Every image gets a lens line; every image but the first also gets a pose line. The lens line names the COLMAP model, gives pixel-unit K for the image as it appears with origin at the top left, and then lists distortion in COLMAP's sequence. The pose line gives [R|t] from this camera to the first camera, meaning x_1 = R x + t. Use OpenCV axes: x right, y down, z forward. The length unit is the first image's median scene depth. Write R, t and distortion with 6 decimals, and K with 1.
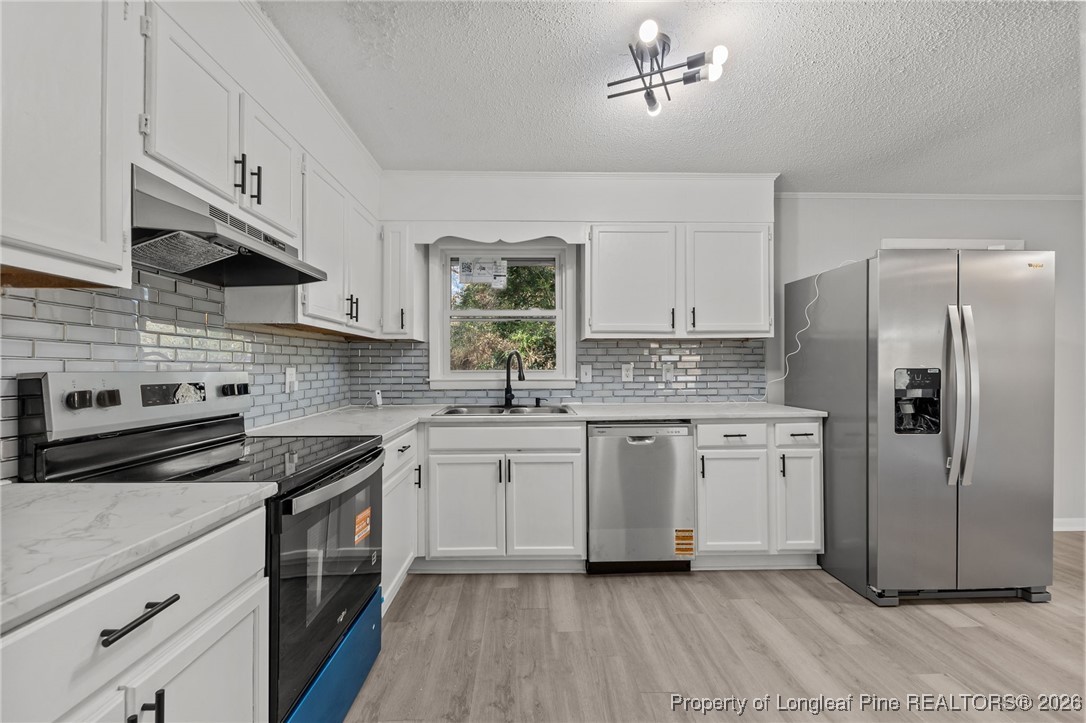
lens RADIAL K [[452.3, 0, 397.7], [0, 452.3, 365.2], [0, 0, 1]] dist [0.002113, -0.000274]
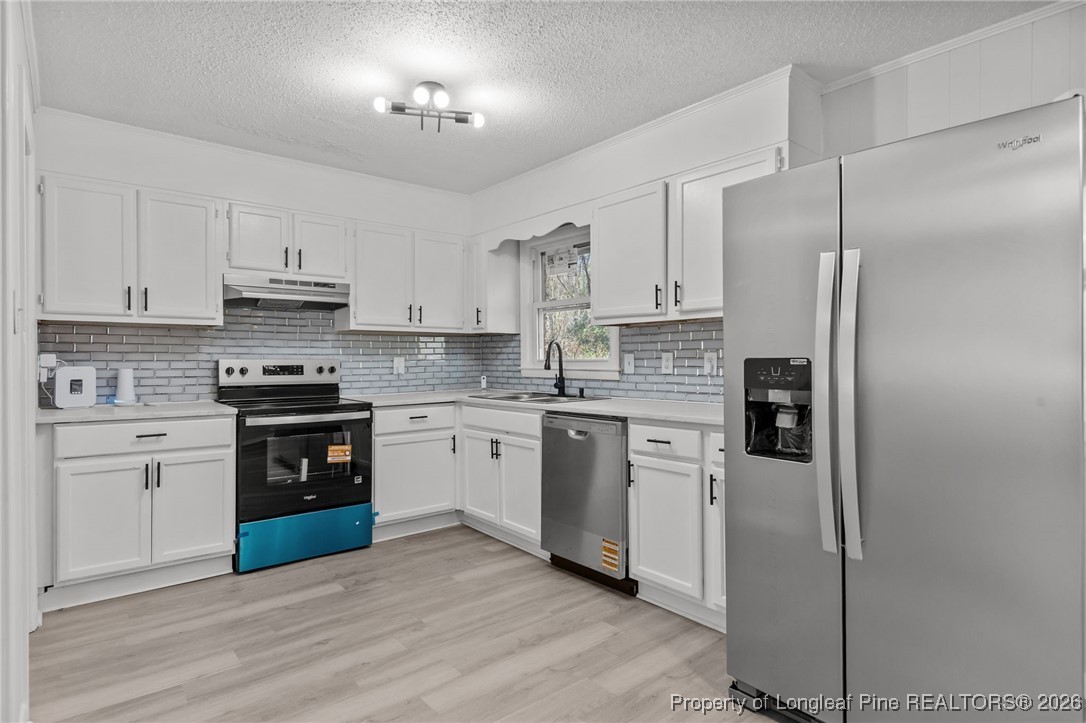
lens RADIAL K [[574.3, 0, 539.1], [0, 574.3, 357.5], [0, 0, 1]] dist [0.016173, -0.011339]
pose [[0.618933, 0.000156, -0.785444, 1.408821], [0.005467, 0.999975, 0.004506, 0.000831], [0.785425, -0.007083, 0.618917, 0.199462]]
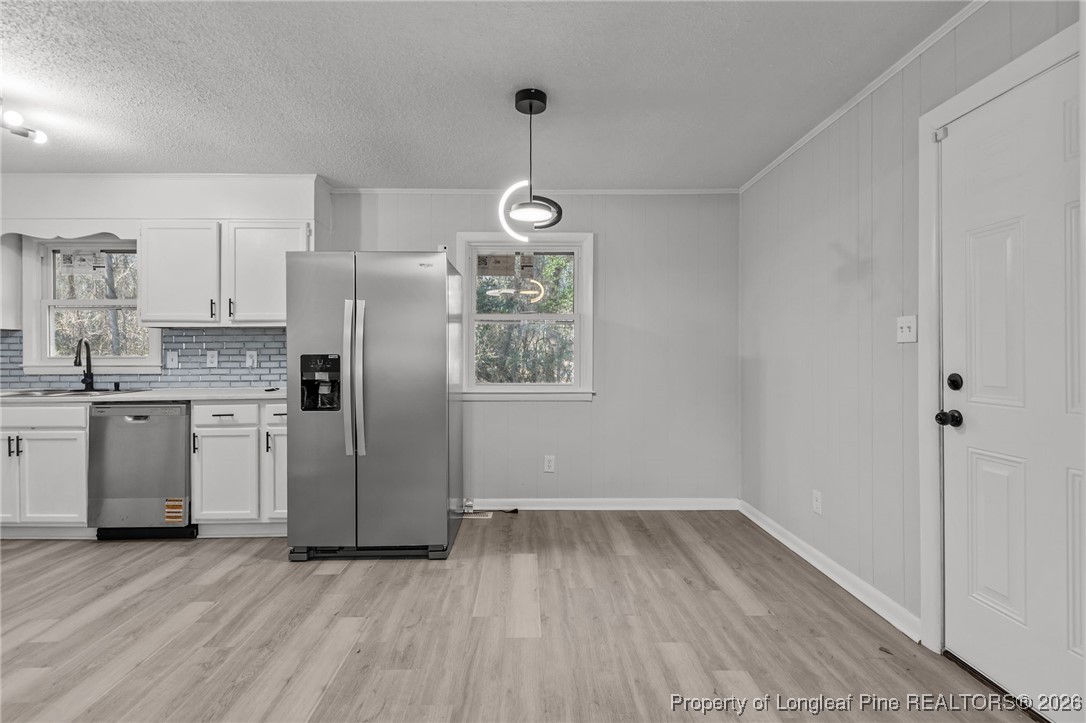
lens RADIAL K [[574.3, 0, 539.1], [0, 574.3, 357.5], [0, 0, 1]] dist [0.016173, -0.011339]
pose [[0.999904, 0.000414, -0.013821, 1.533074], [-0.000294, 0.999962, 0.008731, 0.001618], [0.013824, -0.008726, 0.999866, -0.401002]]
